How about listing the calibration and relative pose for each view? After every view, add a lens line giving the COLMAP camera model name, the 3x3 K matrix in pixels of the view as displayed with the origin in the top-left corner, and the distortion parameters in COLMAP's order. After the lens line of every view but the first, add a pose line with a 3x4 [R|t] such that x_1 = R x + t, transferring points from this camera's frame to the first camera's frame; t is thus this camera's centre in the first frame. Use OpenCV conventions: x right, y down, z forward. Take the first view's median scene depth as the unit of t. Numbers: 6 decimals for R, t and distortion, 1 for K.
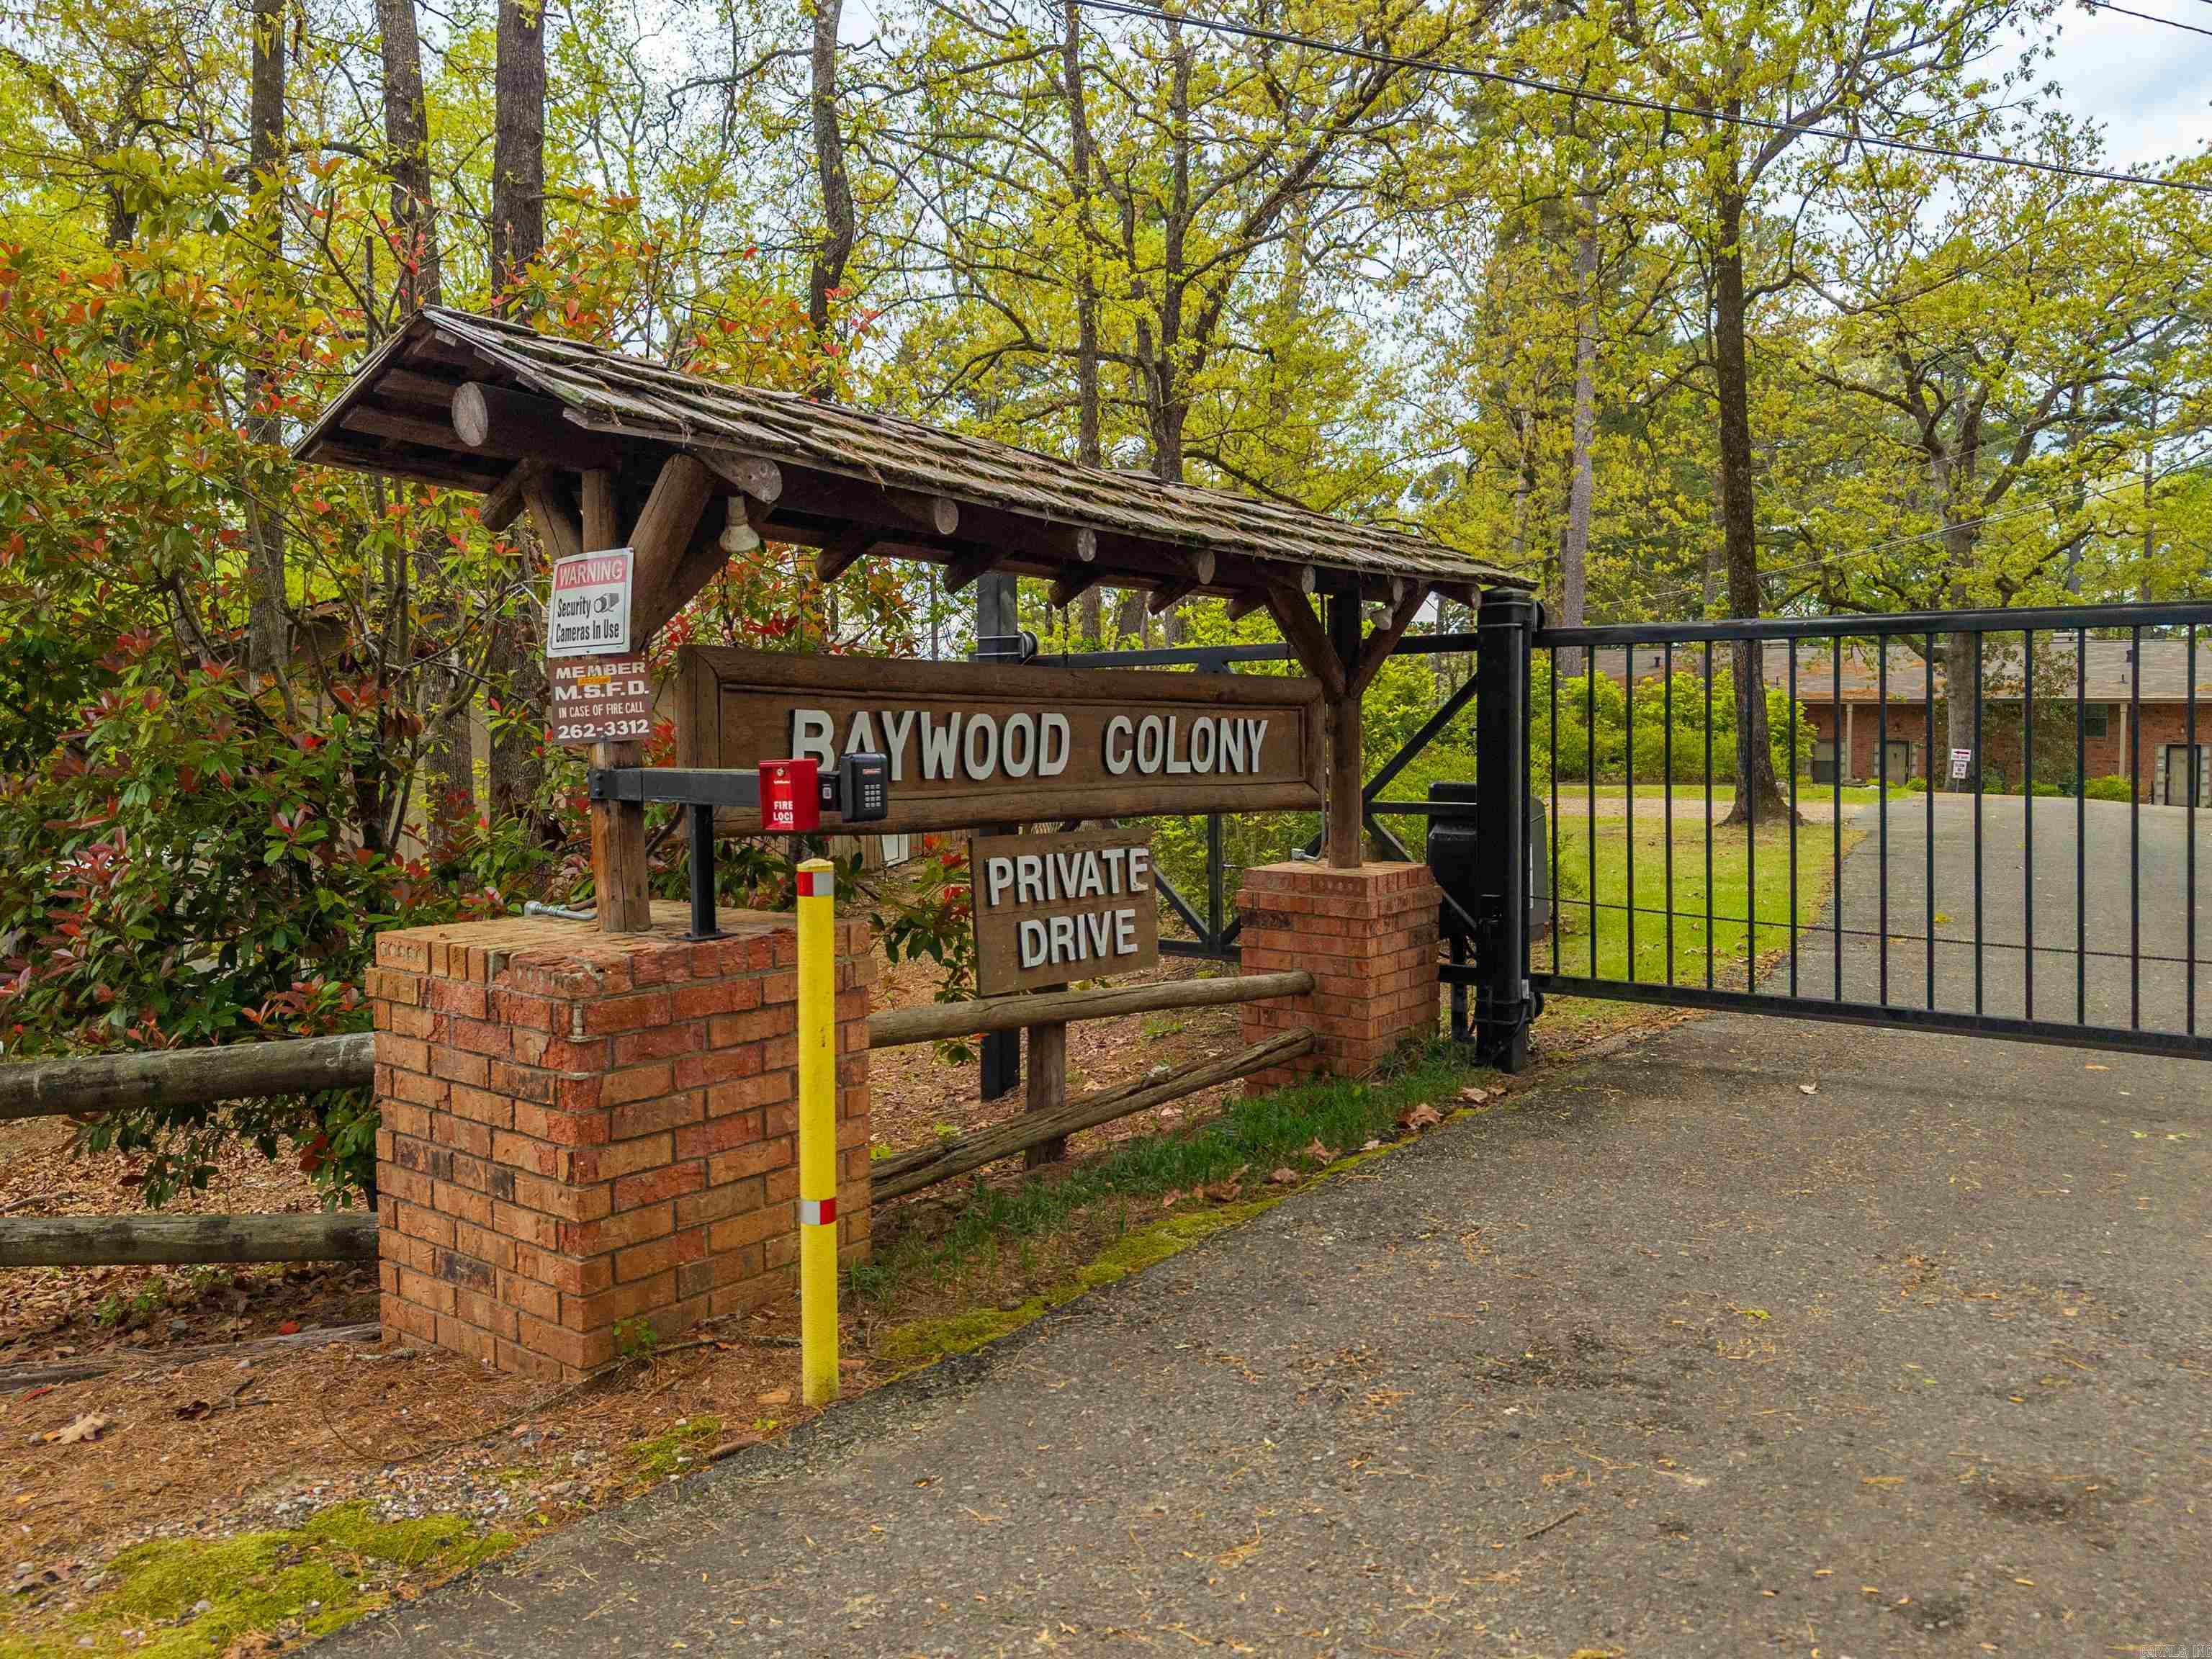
lens RADIAL K [[1601.2, 0, 1153.6], [0, 1601.2, 771.7], [0, 0, 1]] dist [0.039602, -0.035207]
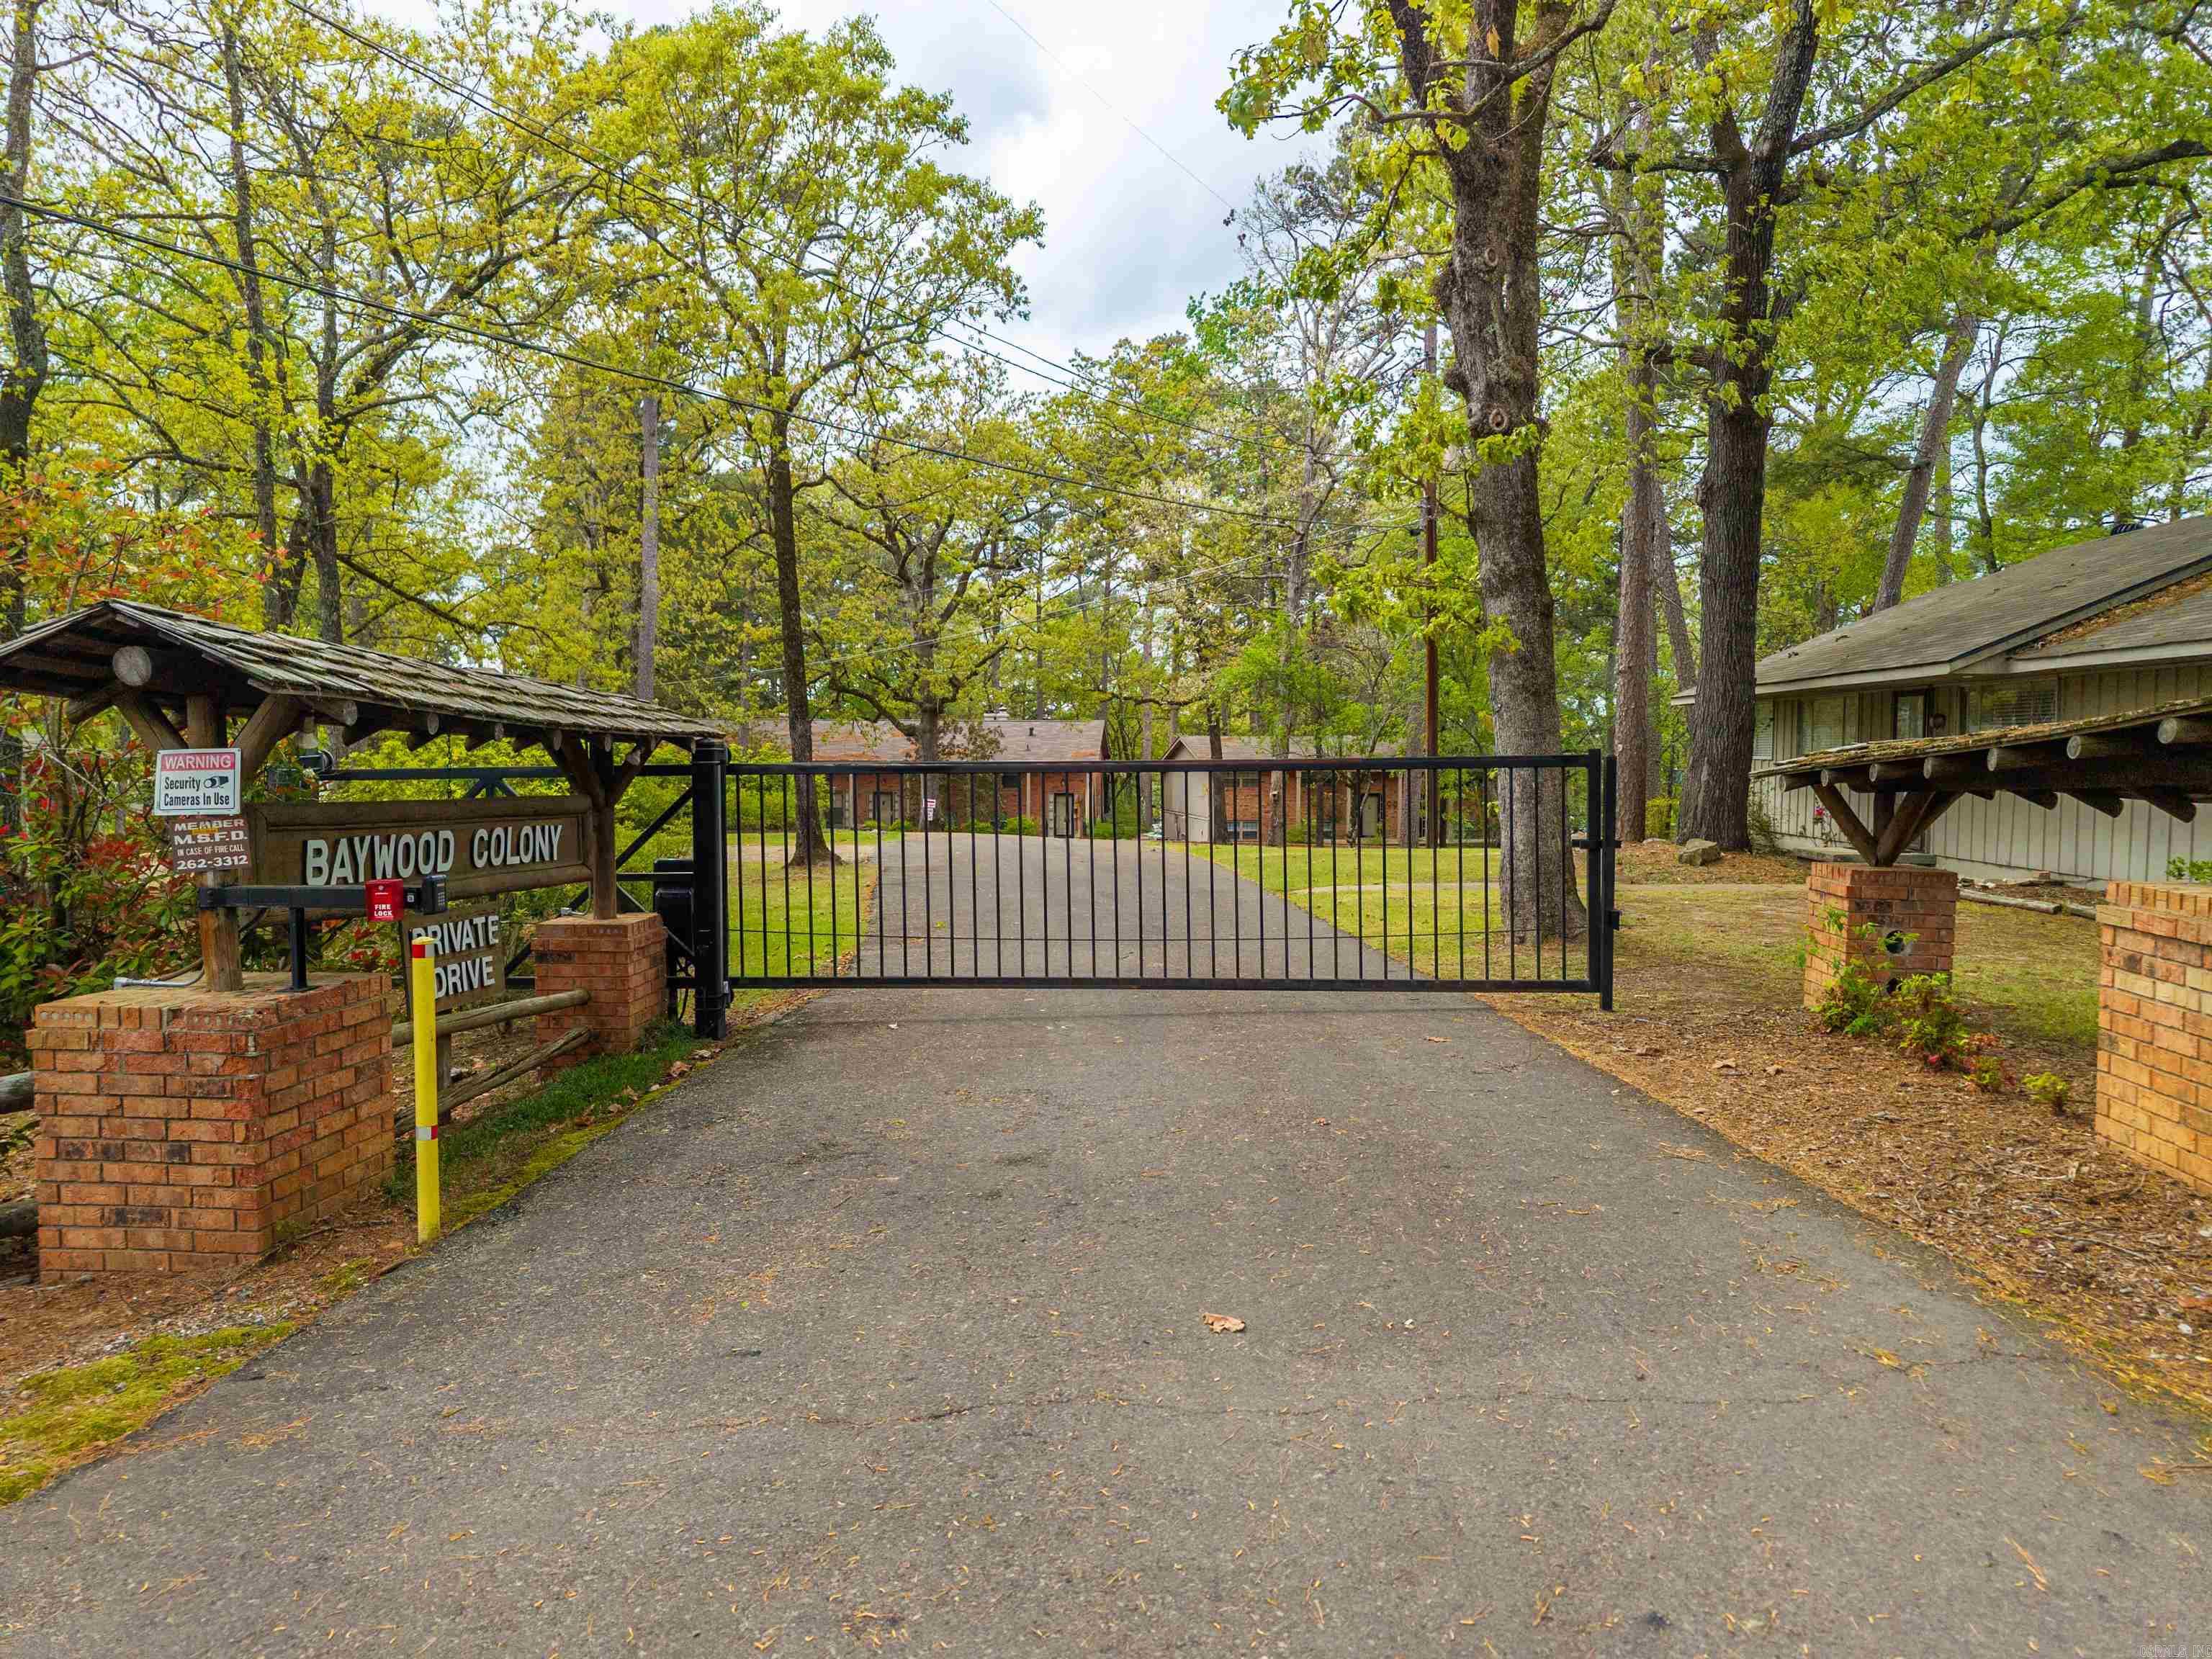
lens RADIAL K [[1601.2, 0, 1104.0], [0, 1601.2, 836.2], [0, 0, 1]] dist [0.039602, -0.035207]
pose [[0.829154, -0.031666, 0.558123, -0.395073], [0.016533, 0.999347, 0.032138, -0.069602], [-0.558776, -0.017420, 0.829136, -0.616940]]
